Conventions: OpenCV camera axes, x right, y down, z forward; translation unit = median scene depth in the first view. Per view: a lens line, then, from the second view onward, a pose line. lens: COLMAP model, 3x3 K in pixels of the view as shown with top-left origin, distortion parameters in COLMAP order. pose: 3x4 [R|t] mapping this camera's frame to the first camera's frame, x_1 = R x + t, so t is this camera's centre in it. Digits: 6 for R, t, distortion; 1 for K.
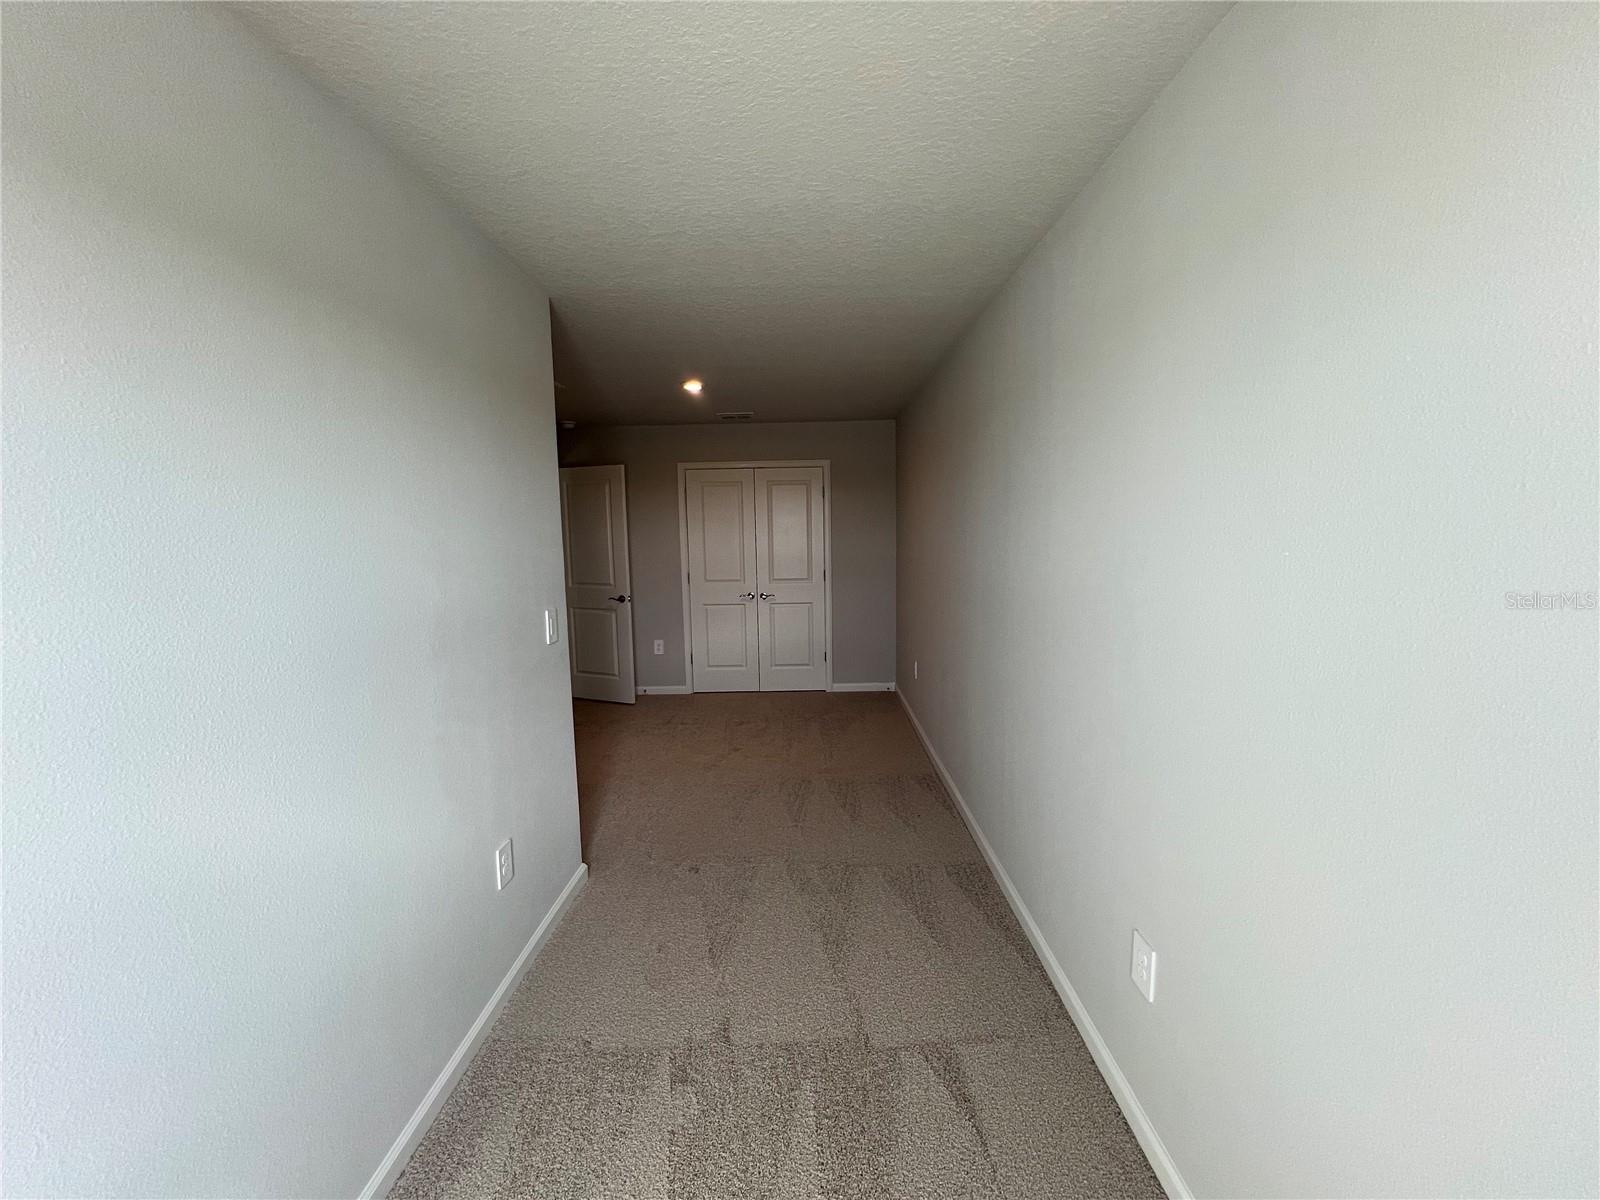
lens RADIAL K [[639.2, 0, 800.2], [0, 639.2, 599.5], [0, 0, 1]] dist [-0.002042, 0.000475]
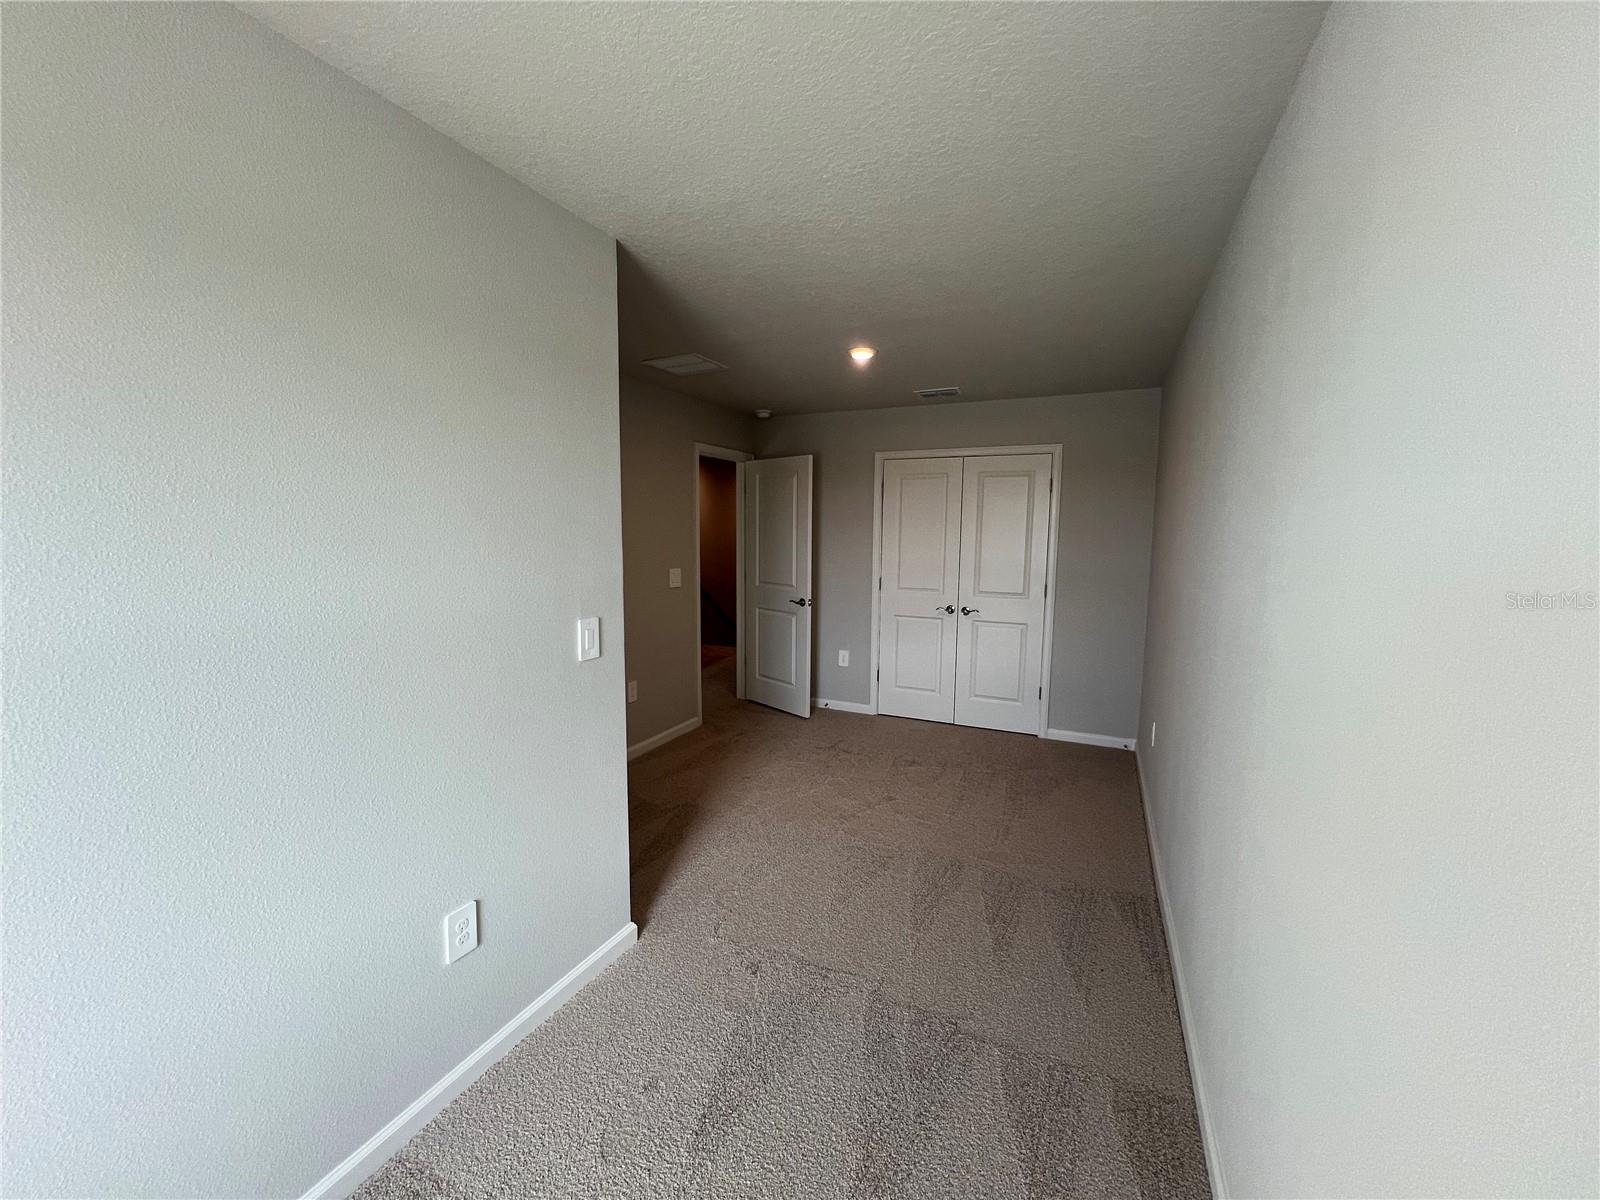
lens RADIAL K [[639.2, 0, 800.2], [0, 639.2, 599.5], [0, 0, 1]] dist [-0.002042, 0.000475]
pose [[0.911640, 0.072046, -0.404625, 0.082319], [-0.071646, 0.997299, 0.016153, -0.018374], [0.404696, 0.014264, 0.914340, 0.155692]]
